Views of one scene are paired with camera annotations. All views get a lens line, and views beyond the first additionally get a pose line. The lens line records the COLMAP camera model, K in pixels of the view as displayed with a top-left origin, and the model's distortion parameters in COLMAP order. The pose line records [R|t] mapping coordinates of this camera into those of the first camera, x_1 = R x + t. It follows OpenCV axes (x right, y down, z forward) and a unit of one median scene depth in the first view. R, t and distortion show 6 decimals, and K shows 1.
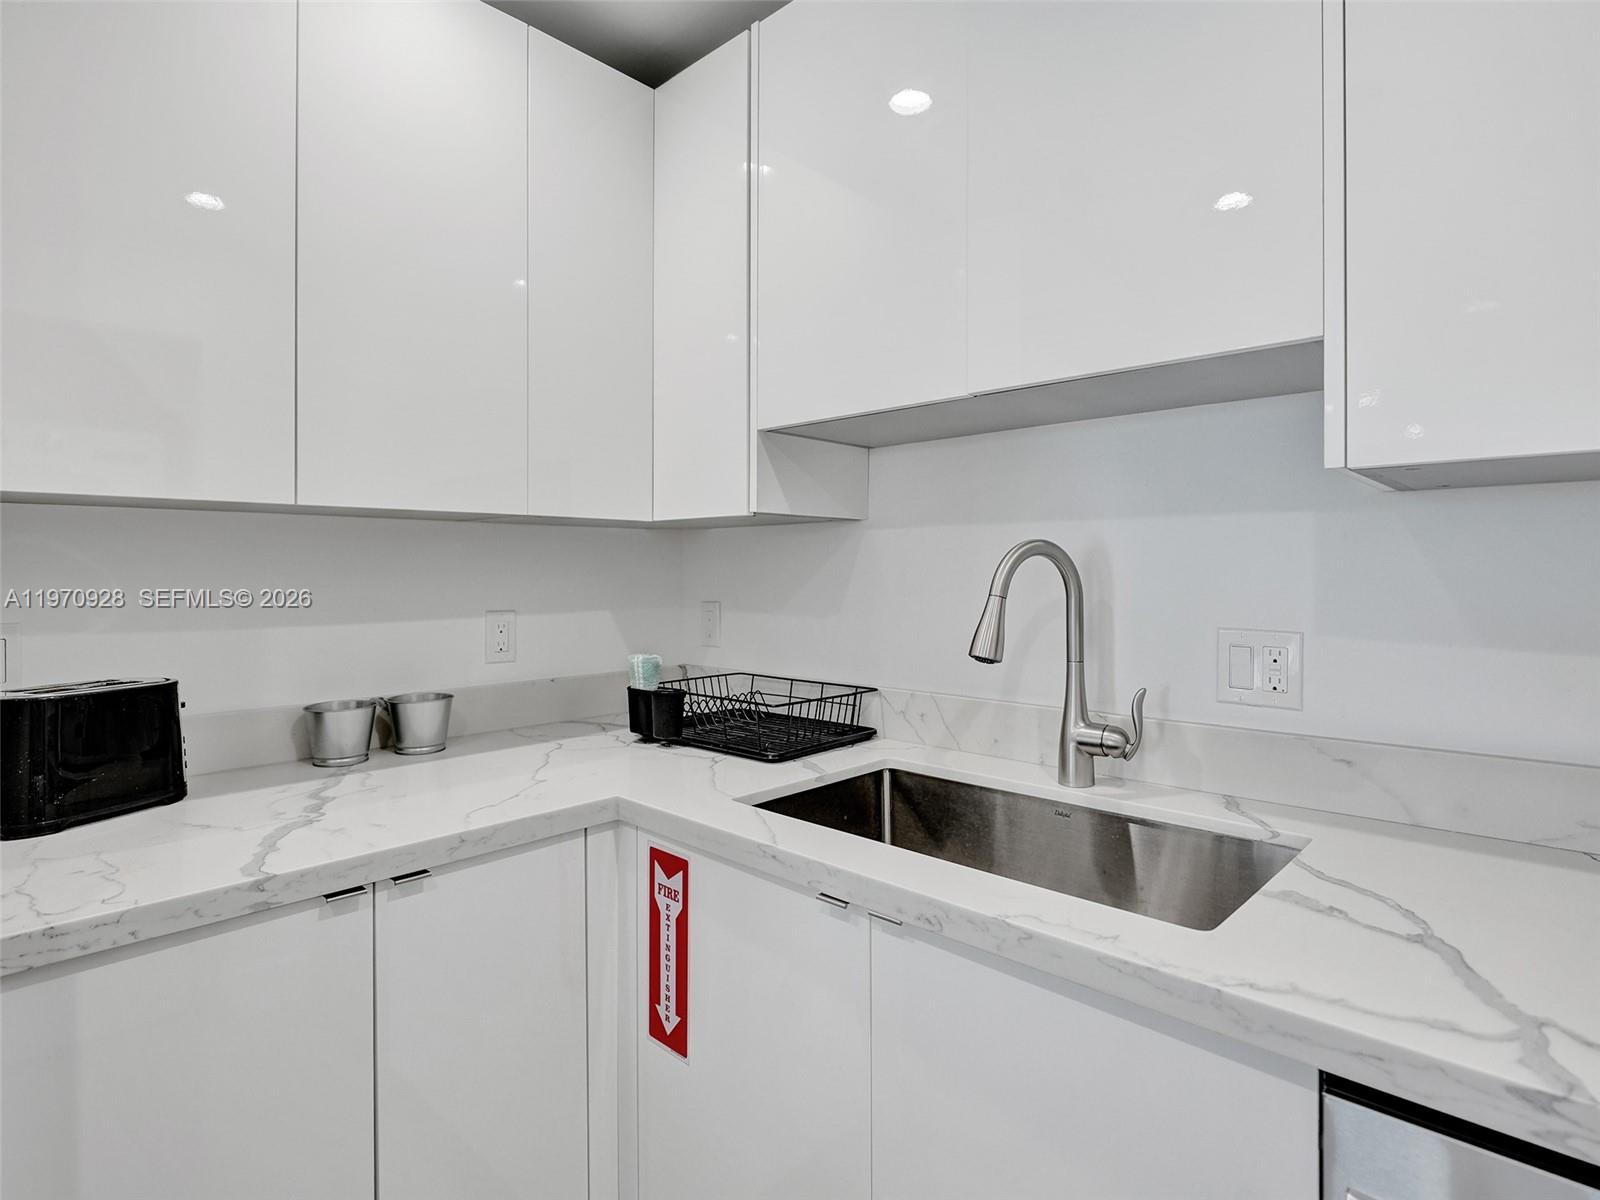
lens RADIAL K [[844.8, 0, 800.2], [0, 844.8, 566.9], [0, 0, 1]] dist [-0.003862, -0.000100]
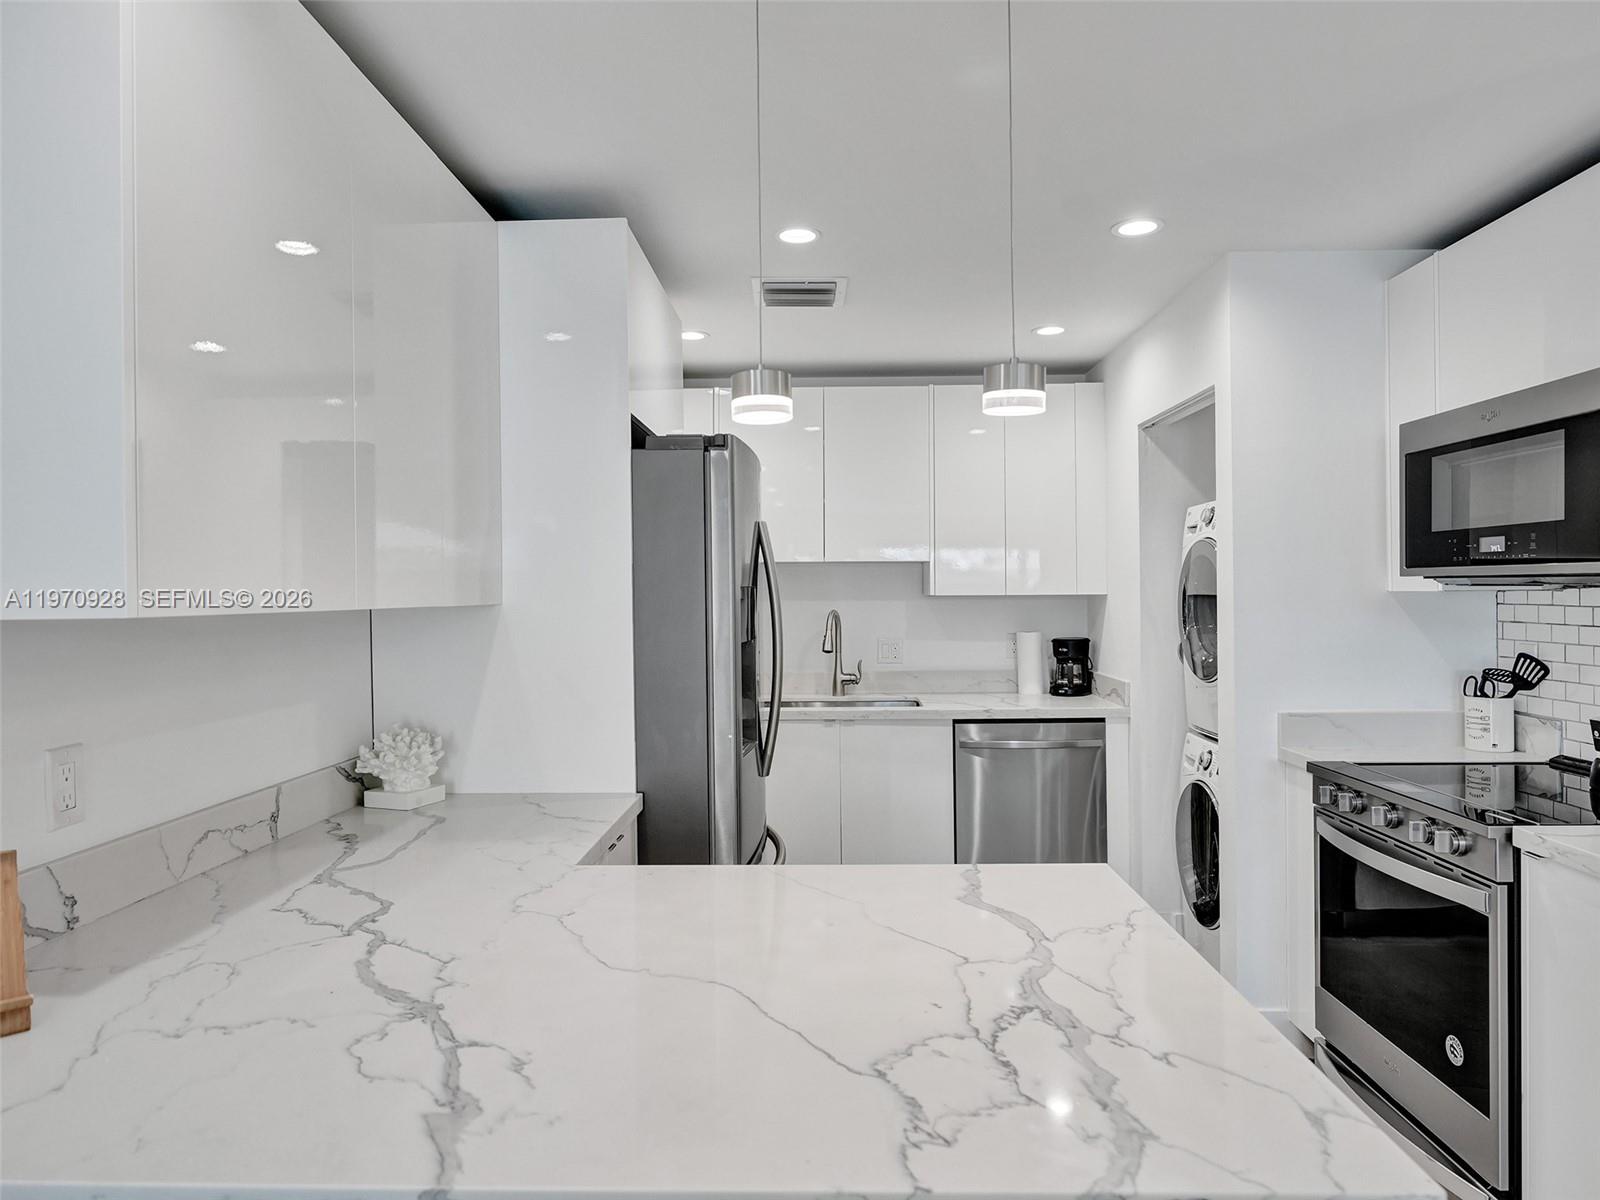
lens RADIAL K [[1030.1, 0, 800.0], [0, 1030.1, 600.0], [0, 0, 1]] dist [0.011816, -0.000155]
pose [[0.742401, -0.009188, 0.669893, -2.238264], [0.002804, 0.999940, 0.010608, -0.107552], [-0.669950, -0.005997, 0.742382, -1.581701]]
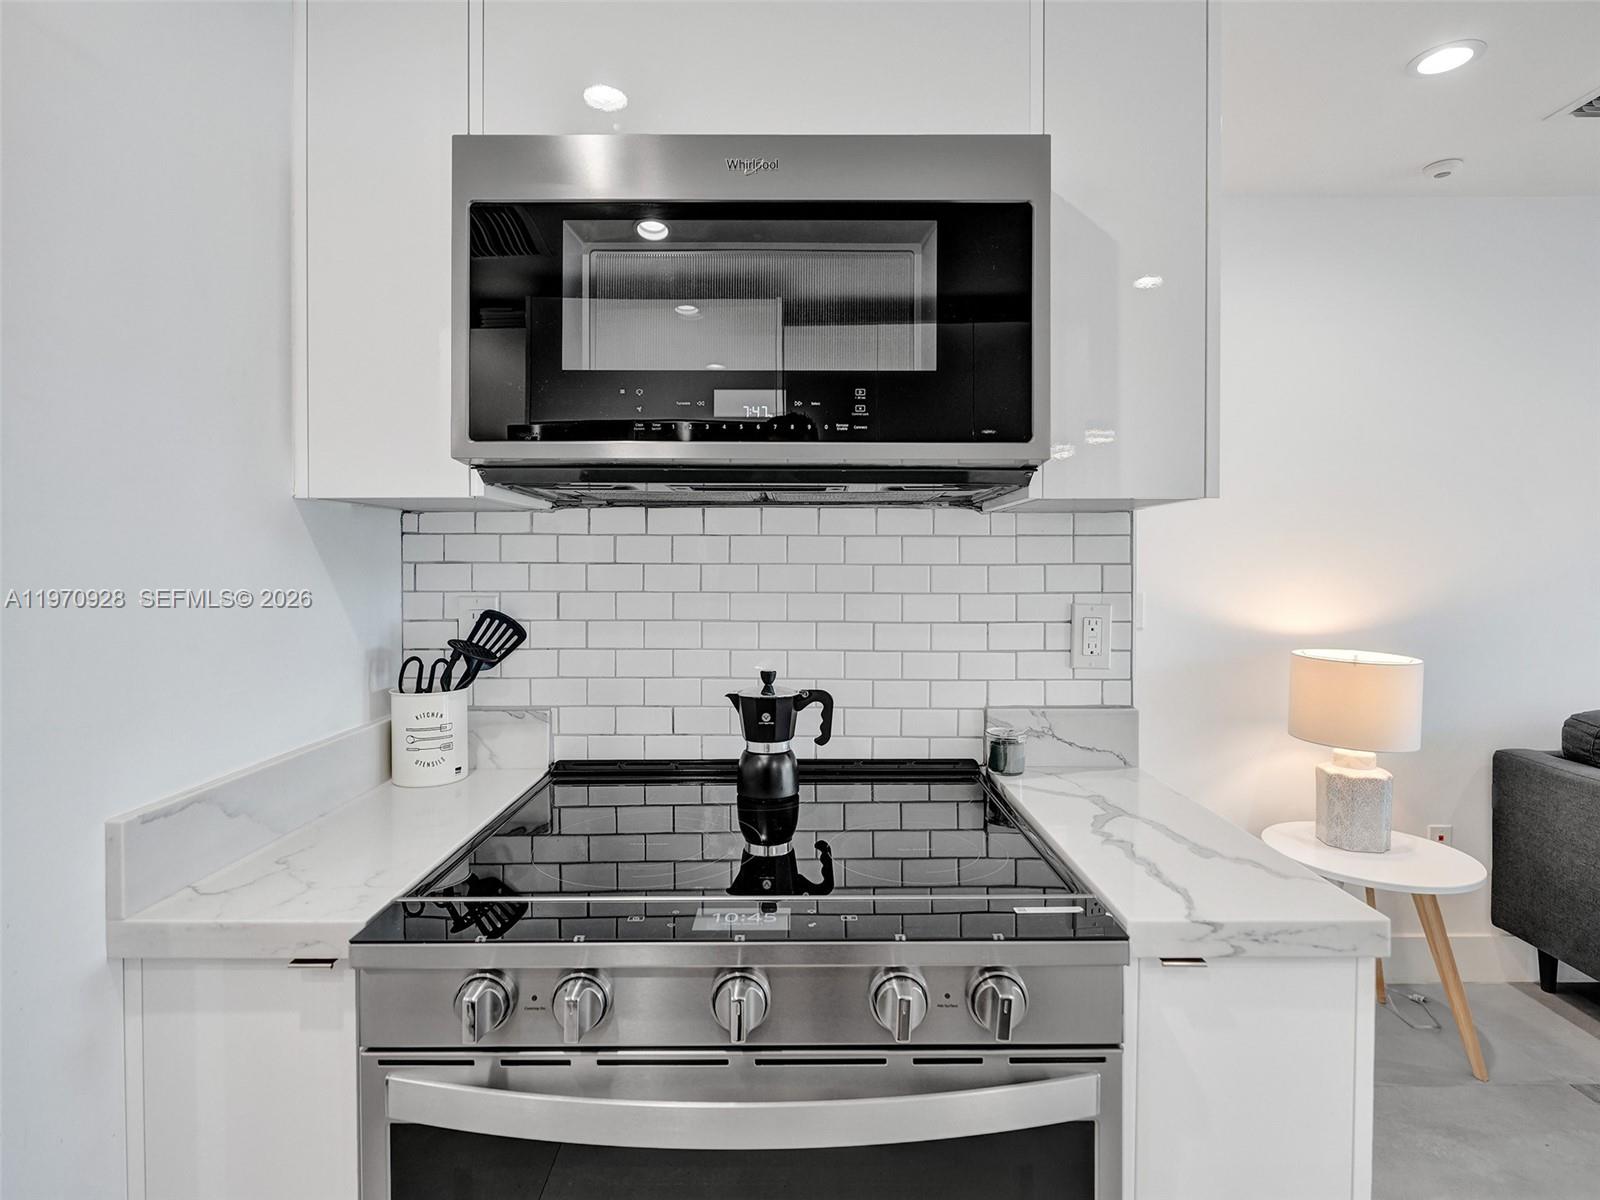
lens RADIAL K [[844.8, 0, 800.2], [0, 844.8, 566.9], [0, 0, 1]] dist [-0.003862, -0.000100]
pose [[-0.687335, 0.000479, 0.726340, -0.687858], [-0.000601, 0.999999, -0.001227, -0.022115], [-0.726340, -0.001280, -0.687334, -0.489439]]
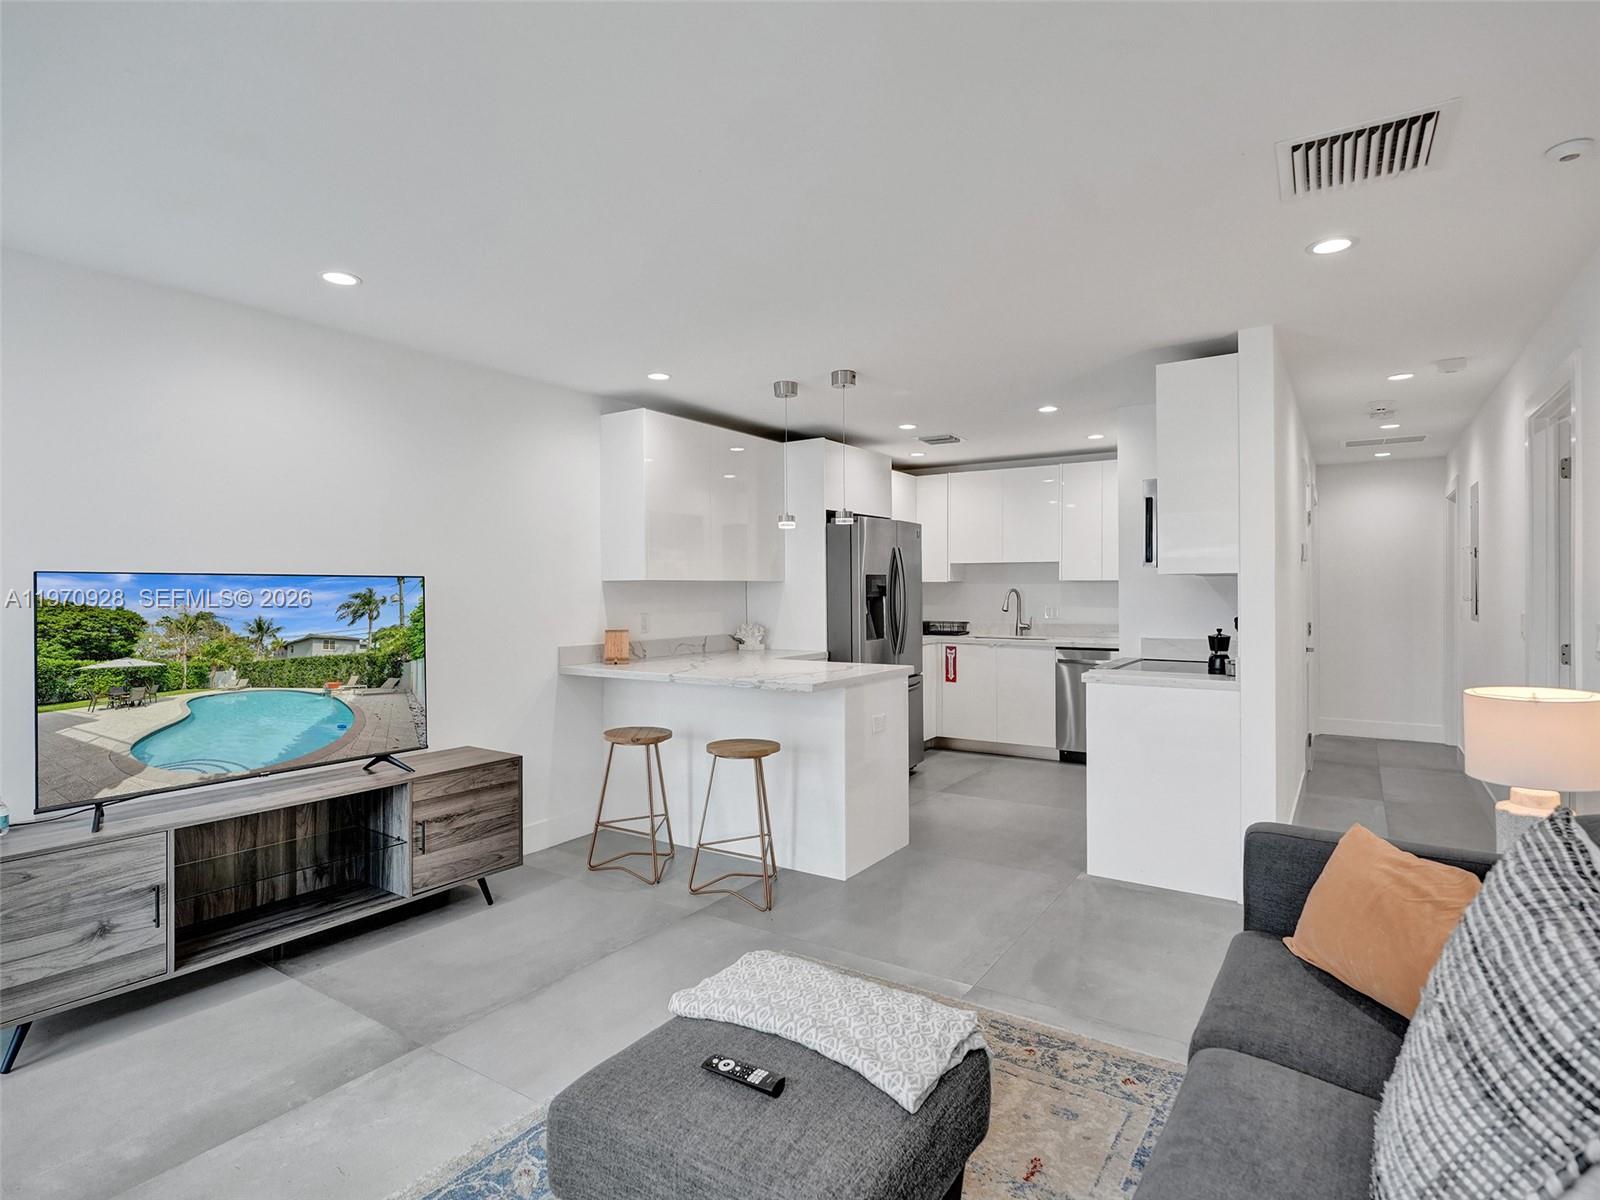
lens RADIAL K [[836.8, 0, 800.0], [0, 836.8, 600.0], [0, 0, 1]] dist [-0.063650, -0.000473]
pose [[0.985432, -0.001492, 0.170064, -2.009262], [-0.001940, 0.999798, 0.020018, -0.067256], [-0.170060, -0.020057, 0.985230, -4.089138]]
